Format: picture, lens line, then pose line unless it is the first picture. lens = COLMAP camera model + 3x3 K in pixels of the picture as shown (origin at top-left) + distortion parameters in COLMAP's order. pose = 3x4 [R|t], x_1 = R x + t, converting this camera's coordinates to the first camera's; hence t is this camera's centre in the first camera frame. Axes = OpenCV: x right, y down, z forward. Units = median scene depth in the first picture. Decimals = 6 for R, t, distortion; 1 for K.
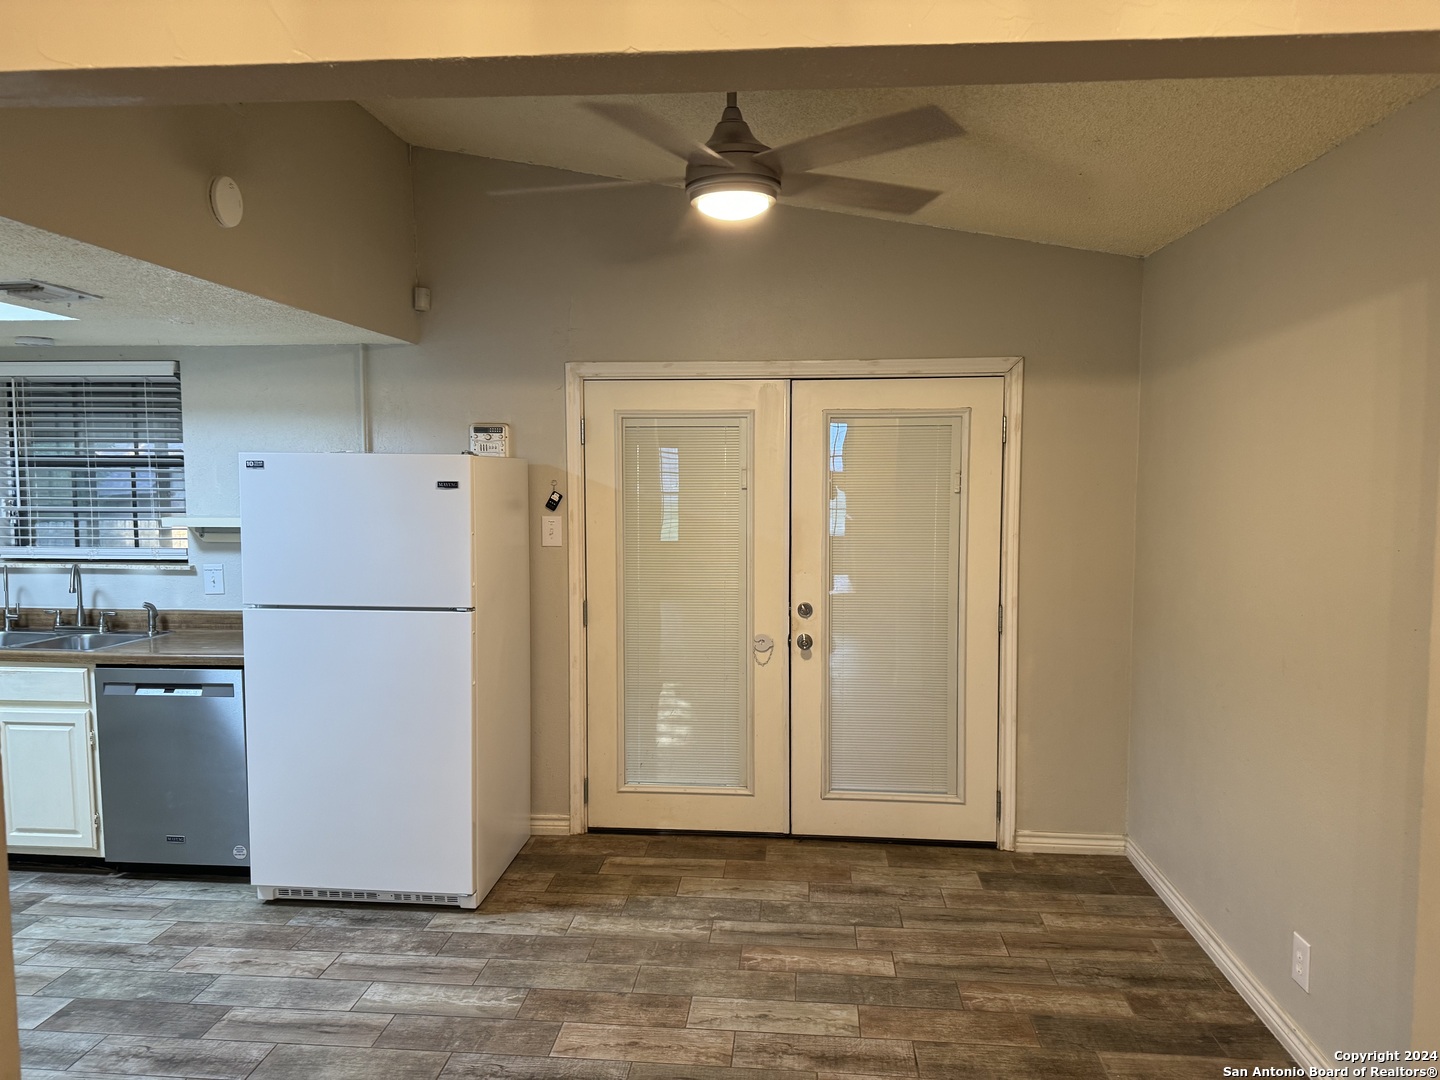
lens RADIAL K [[1015.0, 0, 724.0], [0, 1015.0, 534.6], [0, 0, 1]] dist [0.113374, -0.099197]
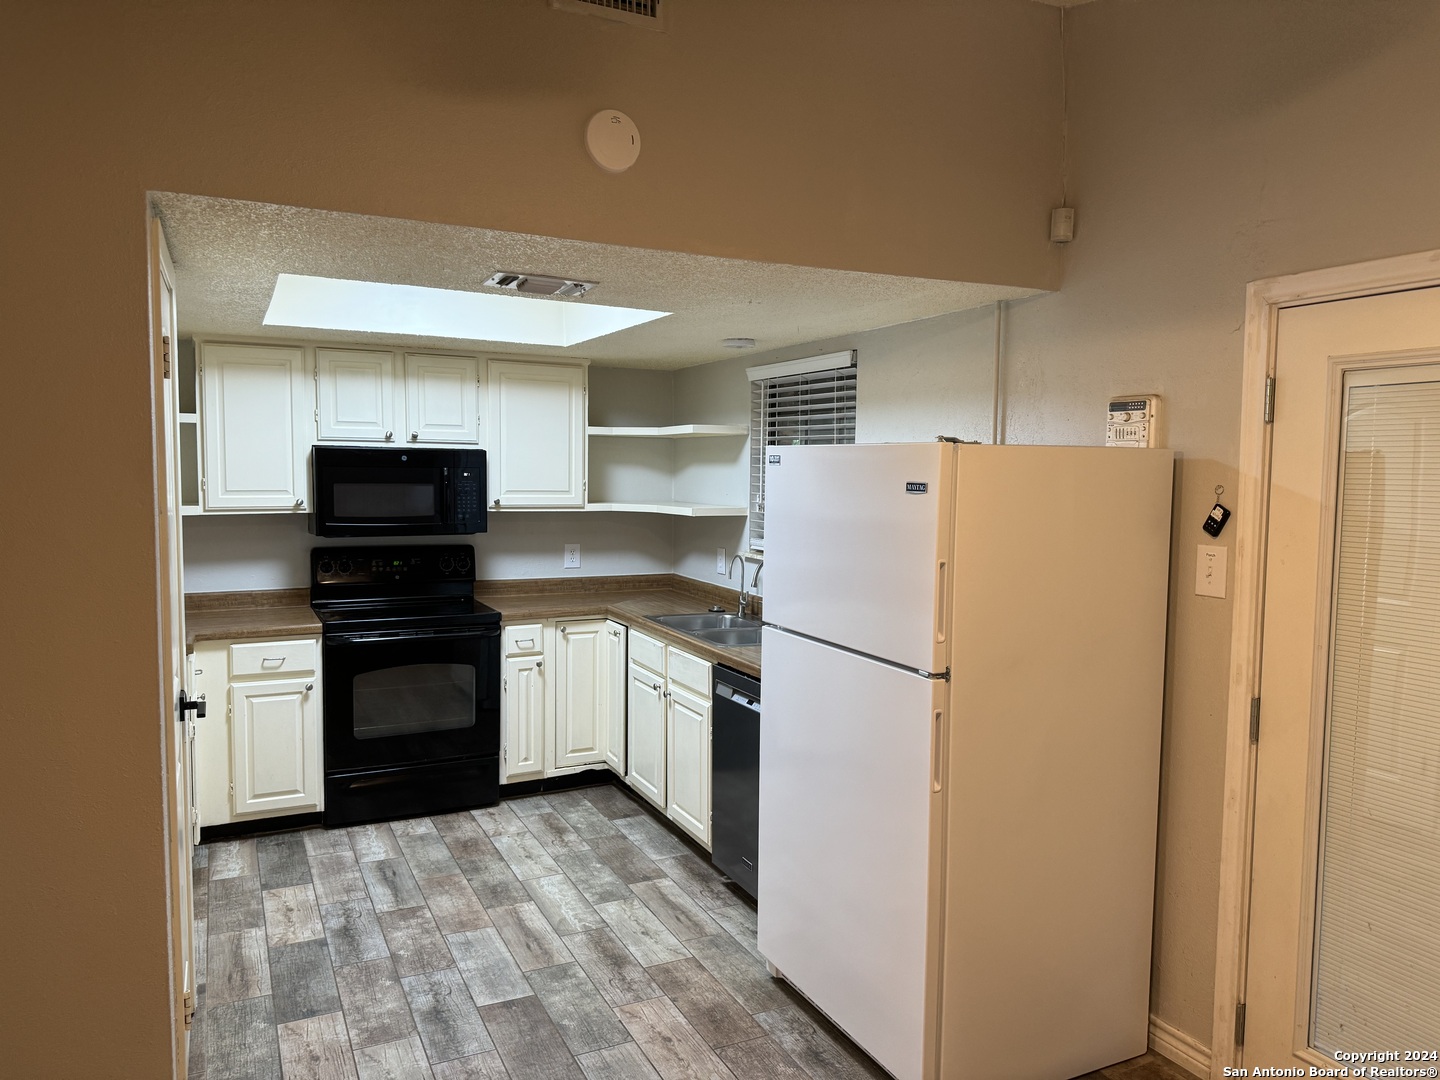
lens RADIAL K [[1014.6, 0, 717.6], [0, 1014.6, 533.0], [0, 0, 1]] dist [0.065652, -0.095270]
pose [[0.510562, 0.059713, -0.857765, 0.197866], [-0.064413, 0.997439, 0.031097, -0.025619], [0.857425, 0.039374, 0.513101, 0.447978]]
